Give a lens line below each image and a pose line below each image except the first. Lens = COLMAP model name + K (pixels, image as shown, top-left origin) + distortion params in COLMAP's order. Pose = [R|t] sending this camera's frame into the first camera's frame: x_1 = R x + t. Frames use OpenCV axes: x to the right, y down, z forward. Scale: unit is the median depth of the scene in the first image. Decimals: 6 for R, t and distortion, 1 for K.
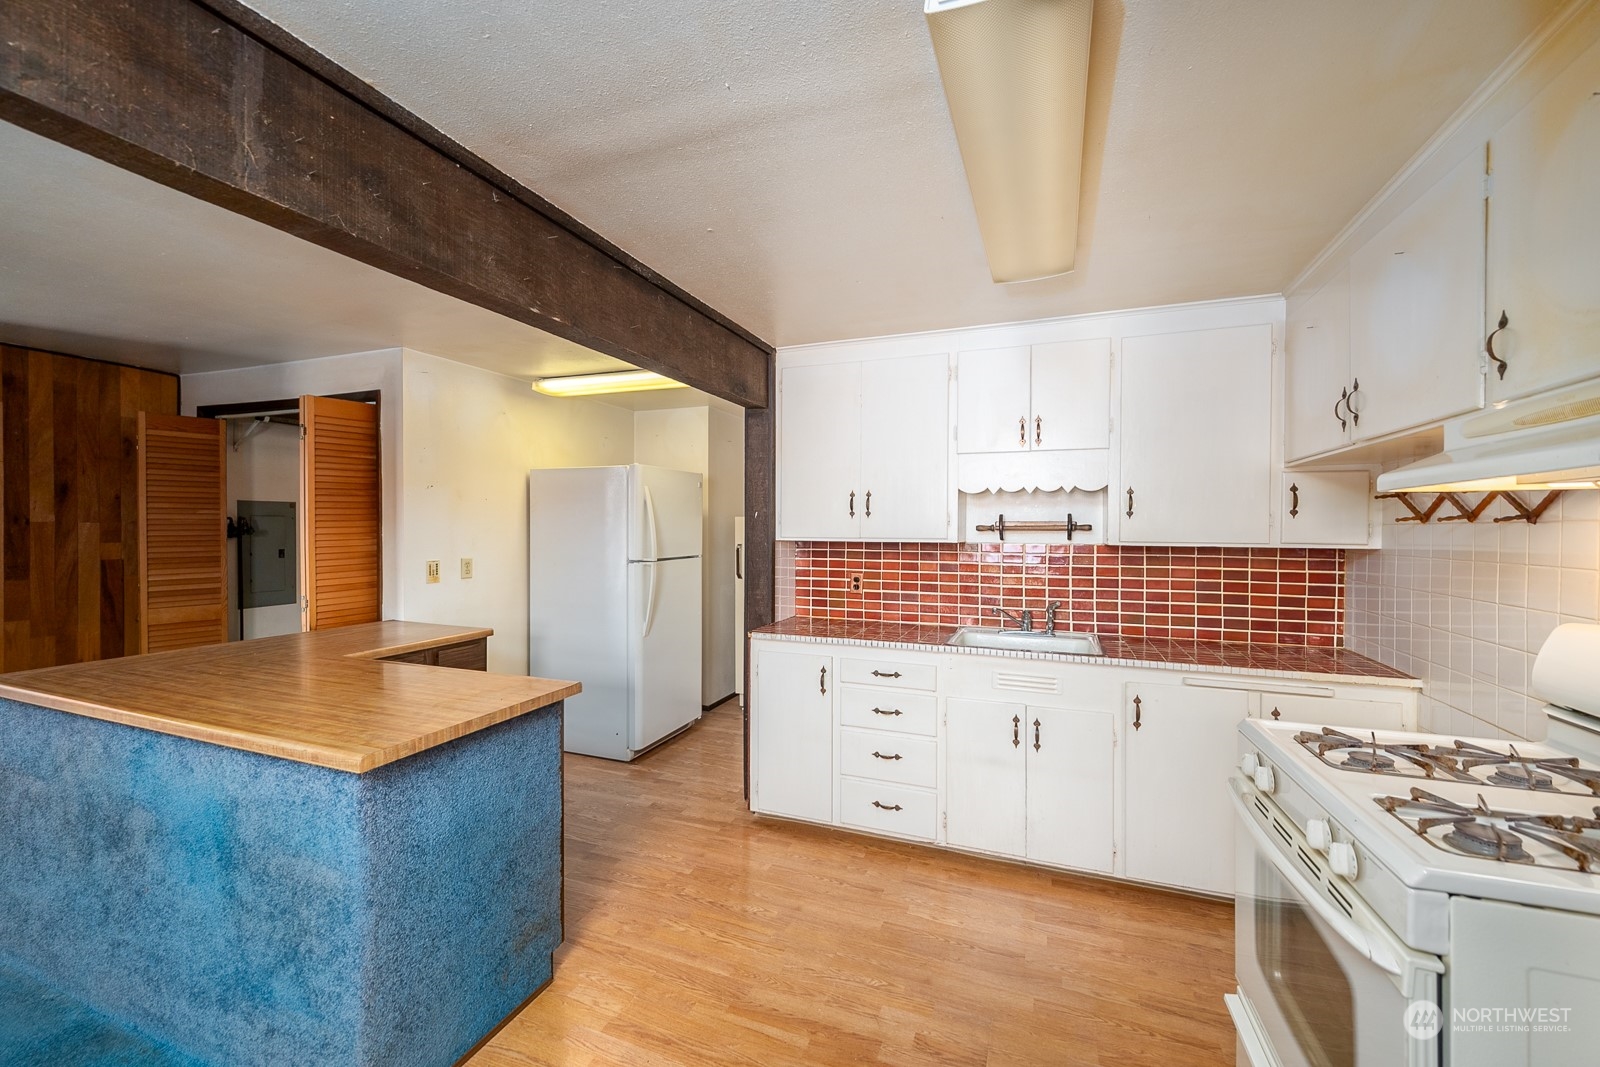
lens RADIAL K [[639.4, 0, 796.6], [0, 639.4, 531.5], [0, 0, 1]] dist [0.000372, 0.000462]
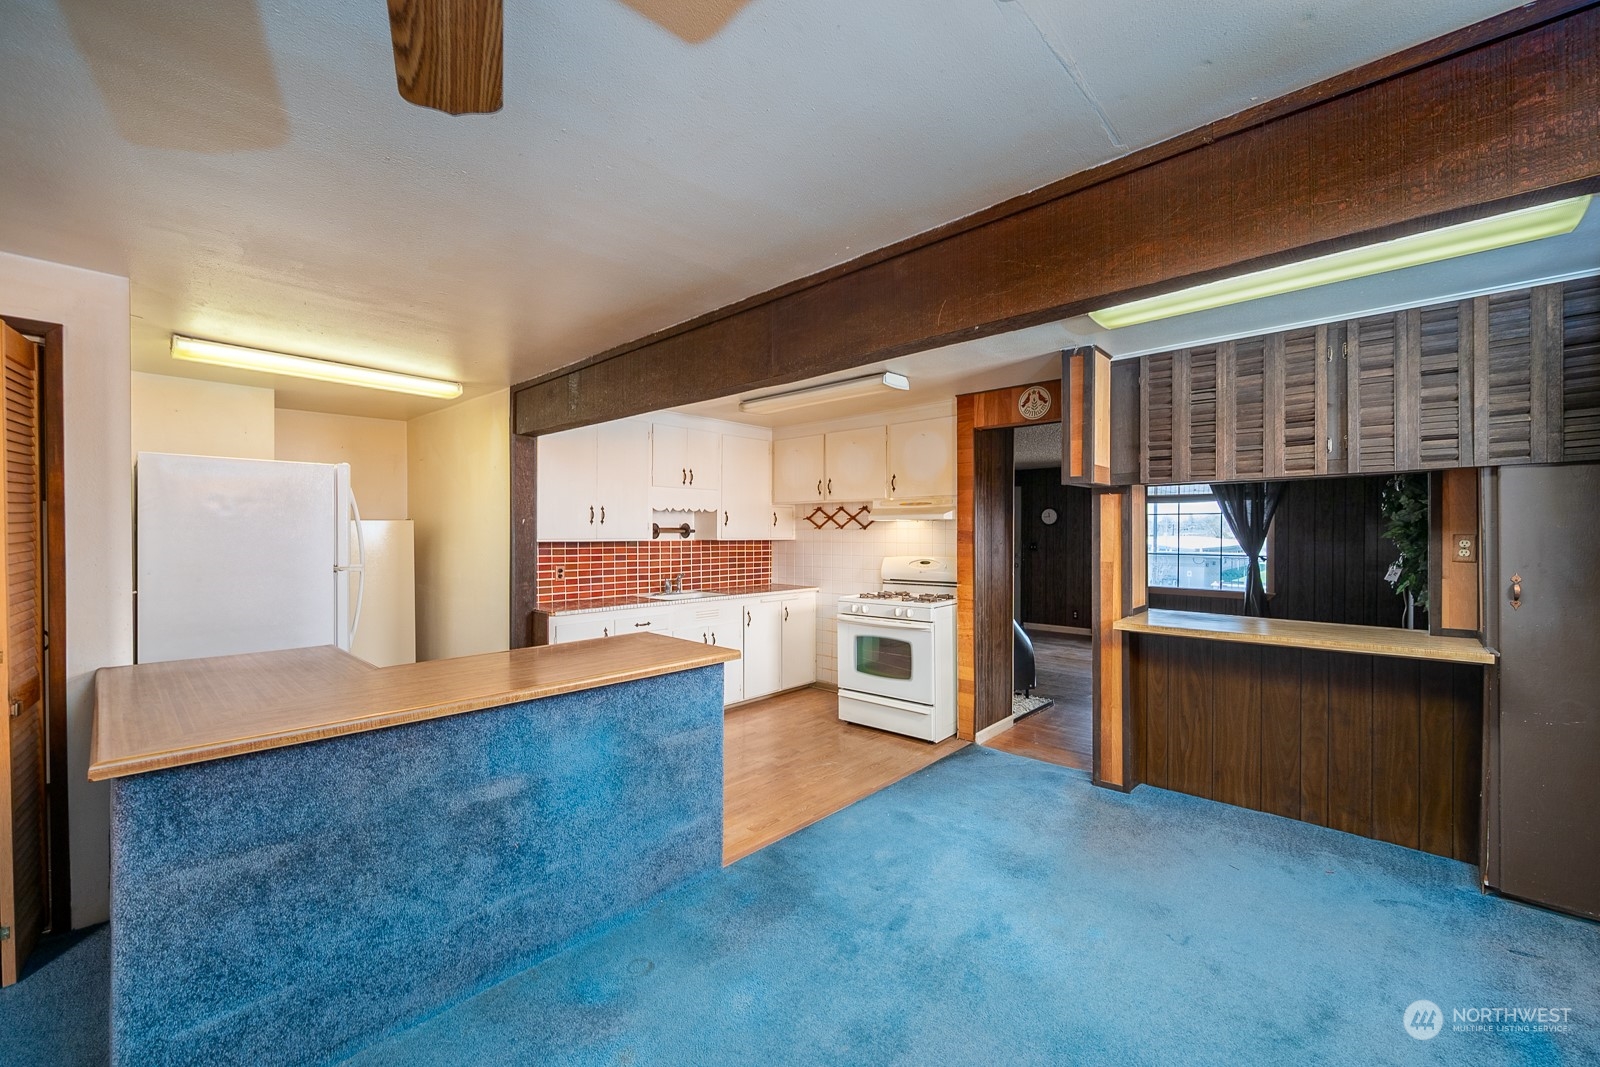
lens RADIAL K [[639.4, 0, 795.1], [0, 639.4, 535.1], [0, 0, 1]] dist [0.000372, 0.000462]
pose [[0.371799, -0.008333, 0.928276, -0.989799], [0.007818, 0.999952, 0.005845, -0.002659], [-0.928280, 0.005084, 0.371846, 0.052666]]
